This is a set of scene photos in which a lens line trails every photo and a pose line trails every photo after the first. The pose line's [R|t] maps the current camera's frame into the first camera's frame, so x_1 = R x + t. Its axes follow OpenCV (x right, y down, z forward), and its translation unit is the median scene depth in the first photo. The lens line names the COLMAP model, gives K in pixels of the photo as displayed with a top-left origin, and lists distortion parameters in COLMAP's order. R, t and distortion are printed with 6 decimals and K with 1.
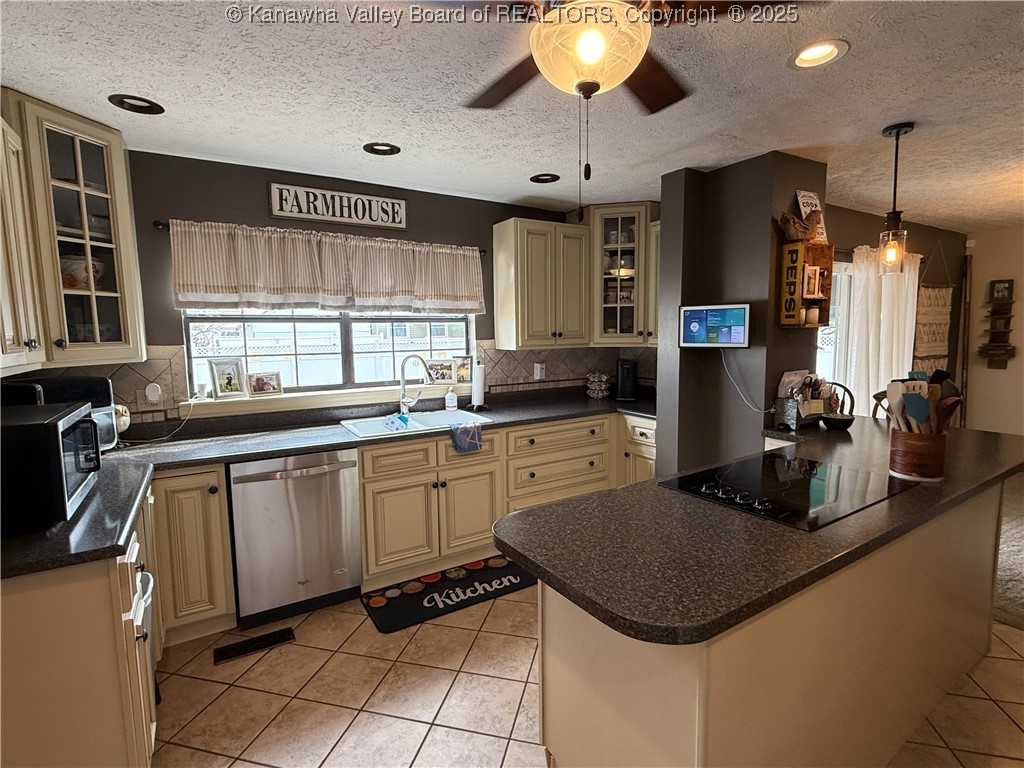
lens RADIAL K [[496.1, 0, 508.2], [0, 496.1, 384.7], [0, 0, 1]] dist [0.003266, -0.001761]
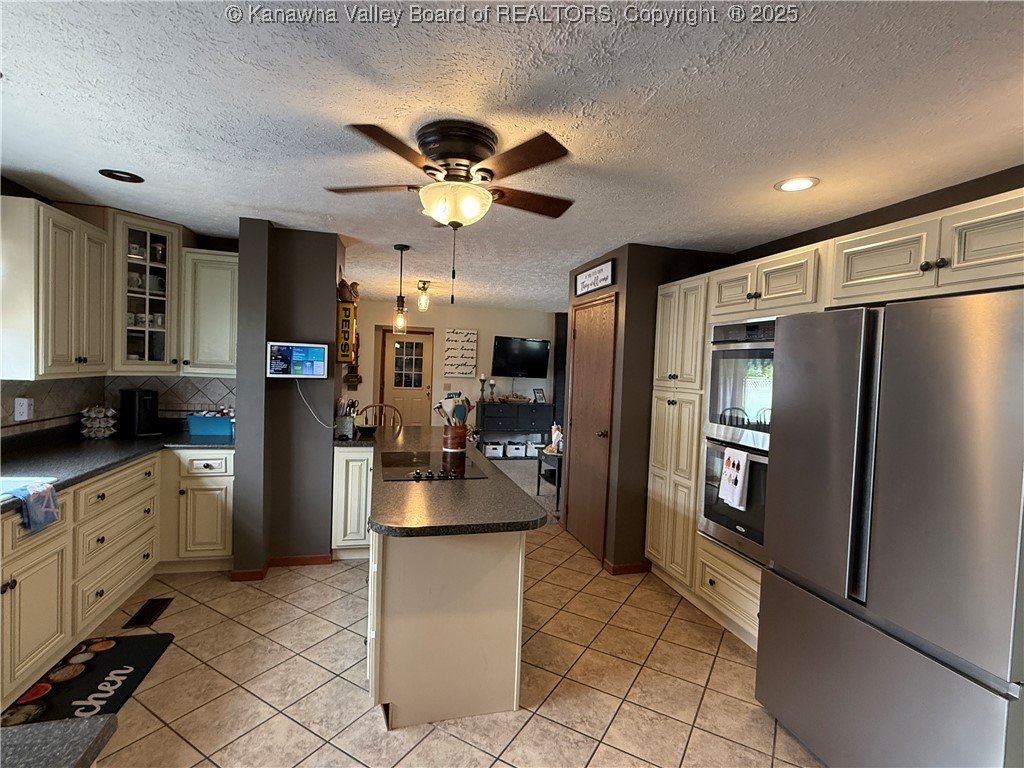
lens RADIAL K [[496.1, 0, 508.2], [0, 496.1, 384.7], [0, 0, 1]] dist [0.003266, -0.001761]
pose [[0.304307, -0.011768, 0.952501, -0.511211], [0.059994, 0.998175, -0.006835, -0.018539], [-0.950683, 0.059225, 0.304458, 0.140111]]
